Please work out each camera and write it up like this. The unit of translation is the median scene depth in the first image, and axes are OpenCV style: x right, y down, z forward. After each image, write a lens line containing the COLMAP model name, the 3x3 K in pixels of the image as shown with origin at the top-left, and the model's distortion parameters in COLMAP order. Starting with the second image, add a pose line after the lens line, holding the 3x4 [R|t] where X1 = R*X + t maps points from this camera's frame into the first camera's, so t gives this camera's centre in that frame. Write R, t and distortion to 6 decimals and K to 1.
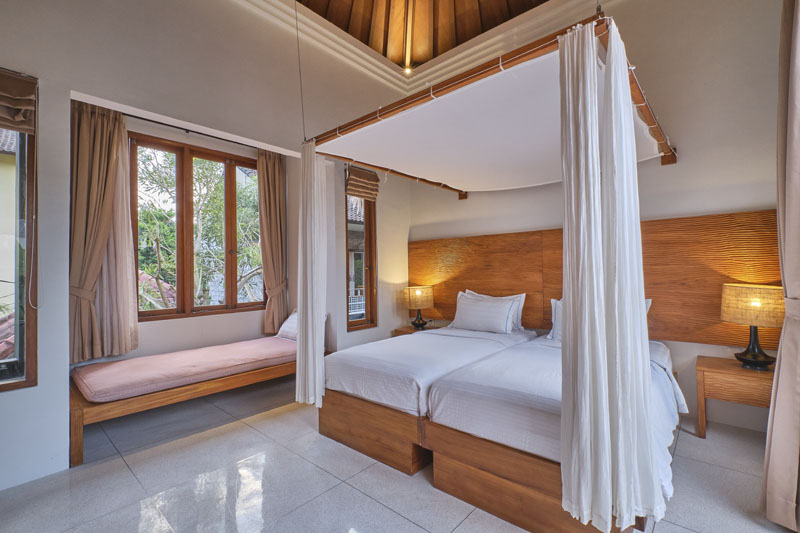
lens RADIAL K [[355.6, 0, 398.6], [0, 355.6, 264.3], [0, 0, 1]] dist [0.012989, -0.009519]
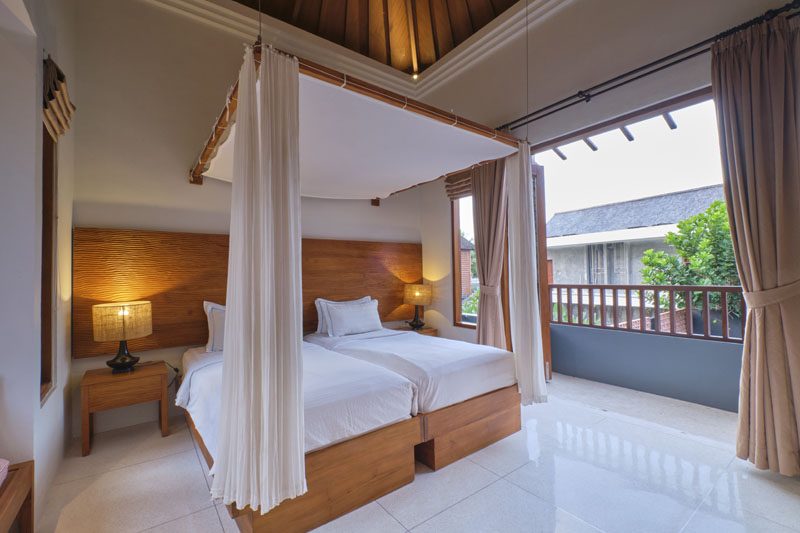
lens RADIAL K [[355.6, 0, 398.6], [0, 355.6, 264.3], [0, 0, 1]] dist [0.012989, -0.009519]
pose [[0.197856, 0.040422, 0.979397, -0.943960], [-0.005053, 0.999178, -0.040218, 0.036966], [-0.980218, 0.003009, 0.197898, 0.832913]]
